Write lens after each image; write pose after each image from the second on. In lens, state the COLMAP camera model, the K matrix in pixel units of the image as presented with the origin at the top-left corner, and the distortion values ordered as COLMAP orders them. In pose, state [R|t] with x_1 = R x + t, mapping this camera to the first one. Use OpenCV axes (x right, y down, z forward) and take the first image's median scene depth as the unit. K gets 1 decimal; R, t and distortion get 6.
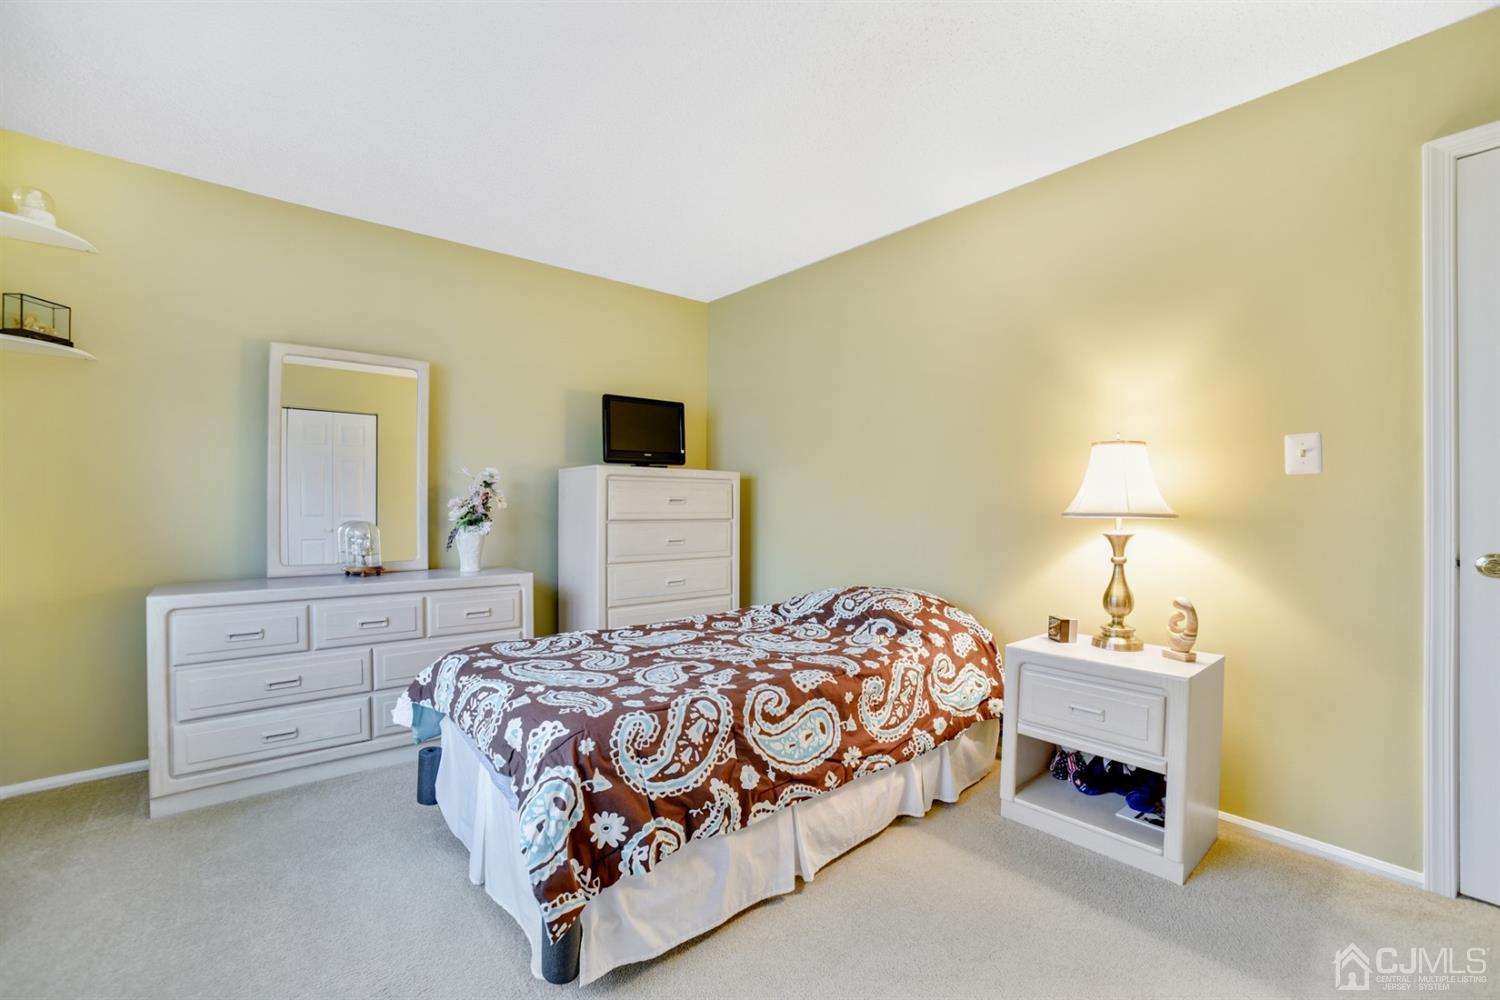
lens RADIAL K [[632.9, 0, 760.0], [0, 632.9, 503.4], [0, 0, 1]] dist [-0.043783, 0.000128]
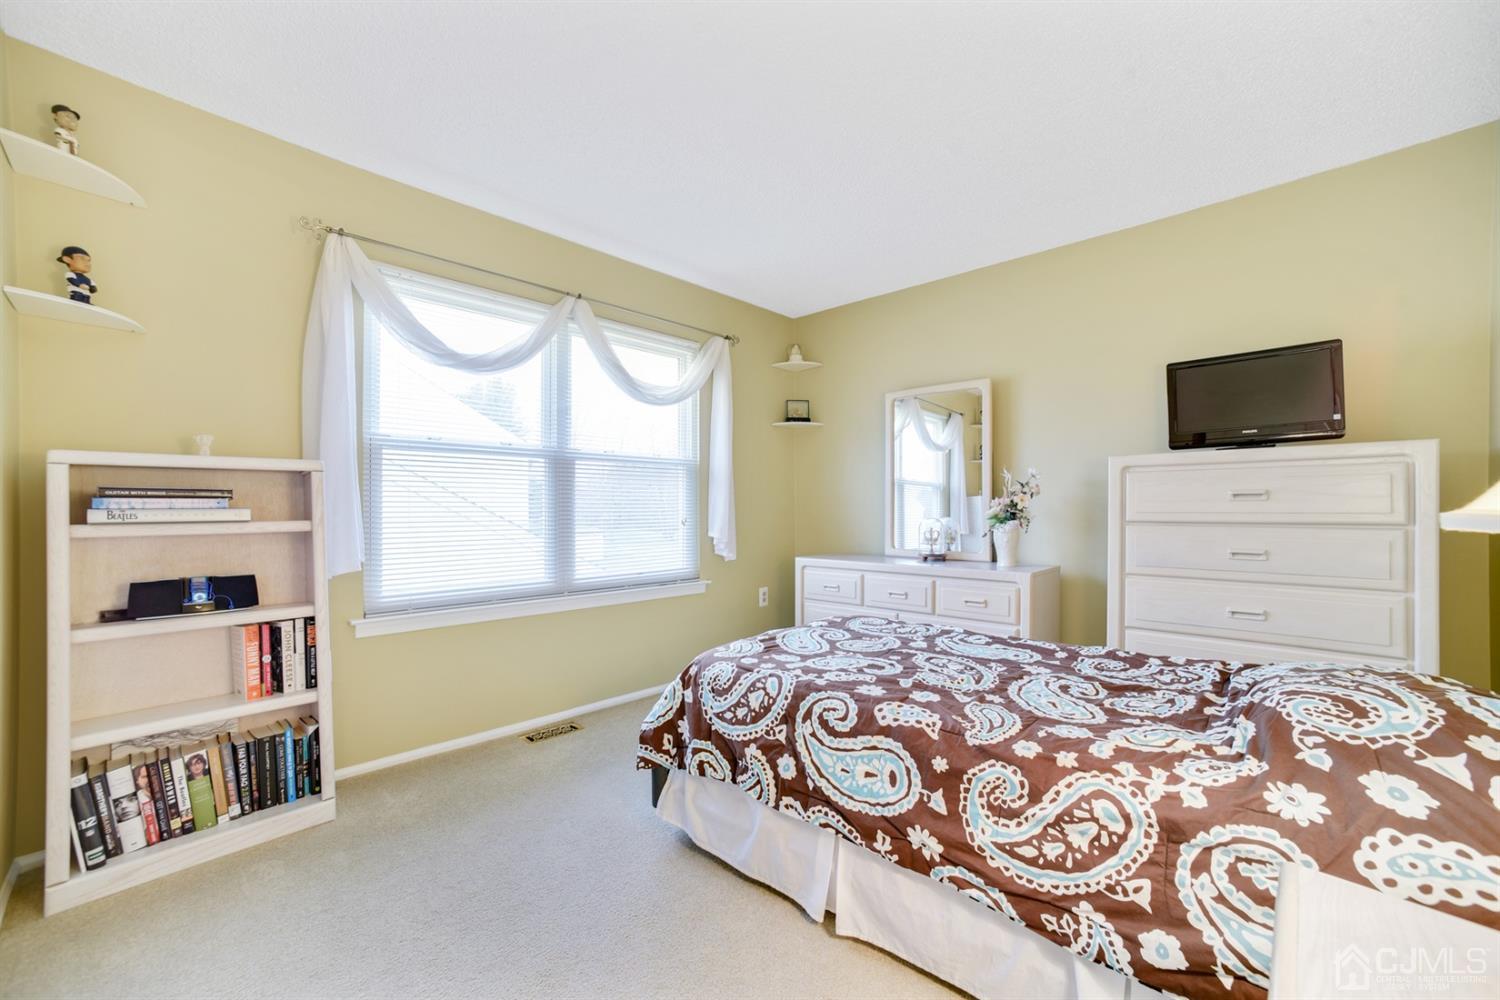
lens RADIAL K [[610.7, 0, 754.8], [0, 610.7, 503.2], [0, 0, 1]] dist [-0.017426, 0.004886]
pose [[0.092098, -0.010247, -0.995697, 0.849627], [0.006242, 0.999933, -0.009714, 0.012194], [0.995730, -0.005320, 0.092156, 0.747919]]
